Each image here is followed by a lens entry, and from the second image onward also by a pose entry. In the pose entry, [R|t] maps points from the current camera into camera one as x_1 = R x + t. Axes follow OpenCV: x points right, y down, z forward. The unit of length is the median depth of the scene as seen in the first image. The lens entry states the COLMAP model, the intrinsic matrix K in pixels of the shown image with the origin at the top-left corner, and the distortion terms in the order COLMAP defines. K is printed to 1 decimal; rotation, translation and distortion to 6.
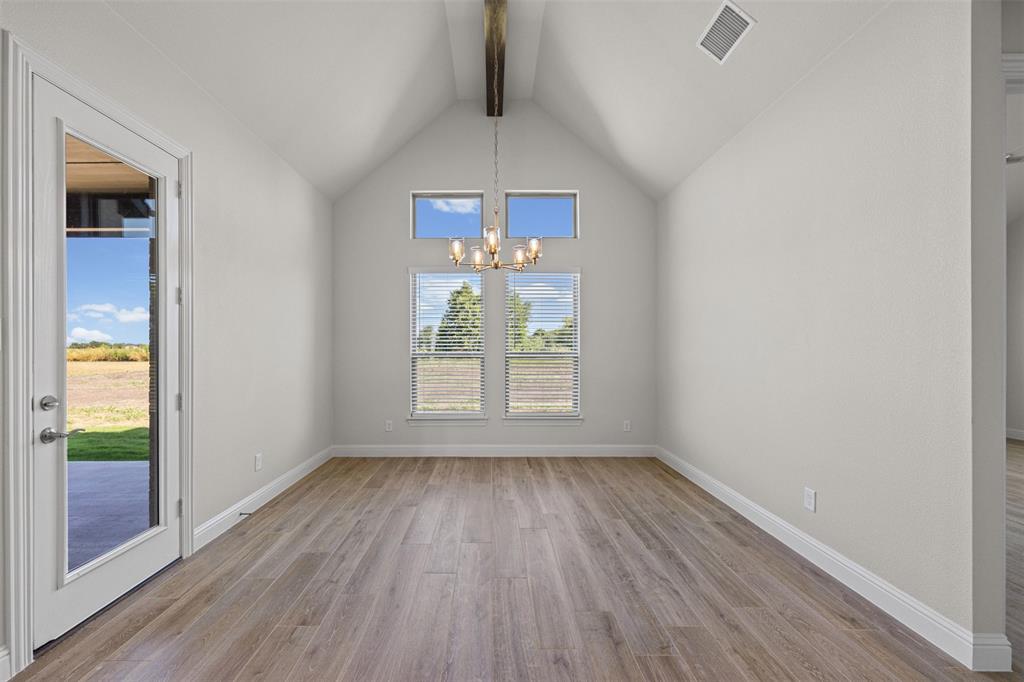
lens RADIAL K [[414.6, 0, 505.1], [0, 414.6, 346.5], [0, 0, 1]] dist [-0.000851, 0.000379]
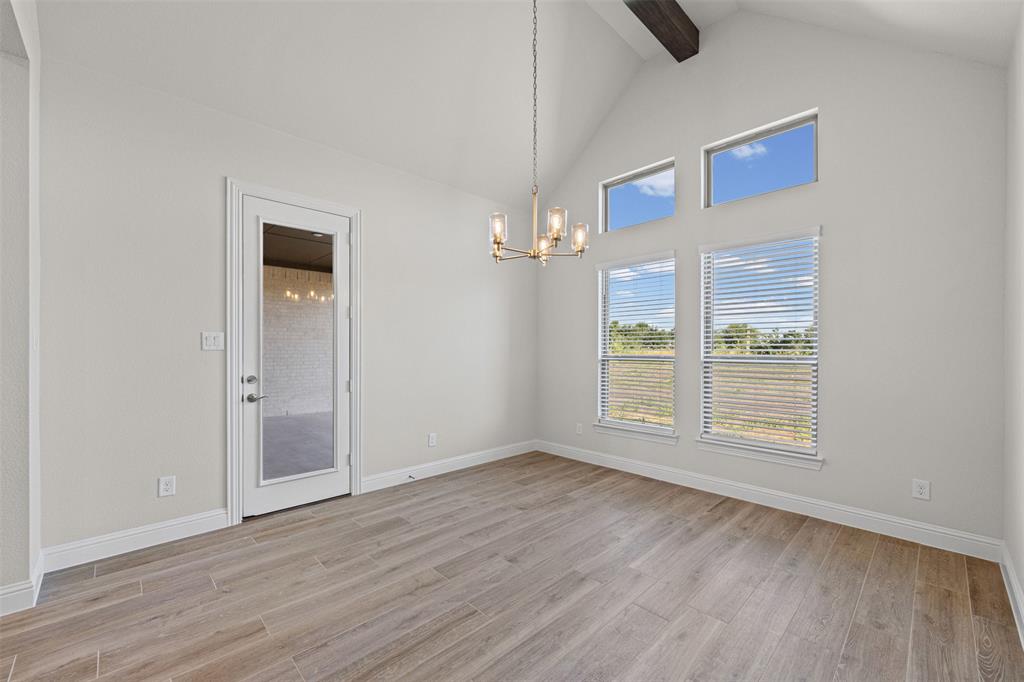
lens RADIAL K [[414.6, 0, 508.1], [0, 414.6, 349.4], [0, 0, 1]] dist [-0.000851, 0.000379]
pose [[0.684946, 0.002905, -0.728588, 0.411336], [-0.001109, 0.999995, 0.002944, 0.001153], [0.728593, -0.001208, 0.684946, 0.264088]]
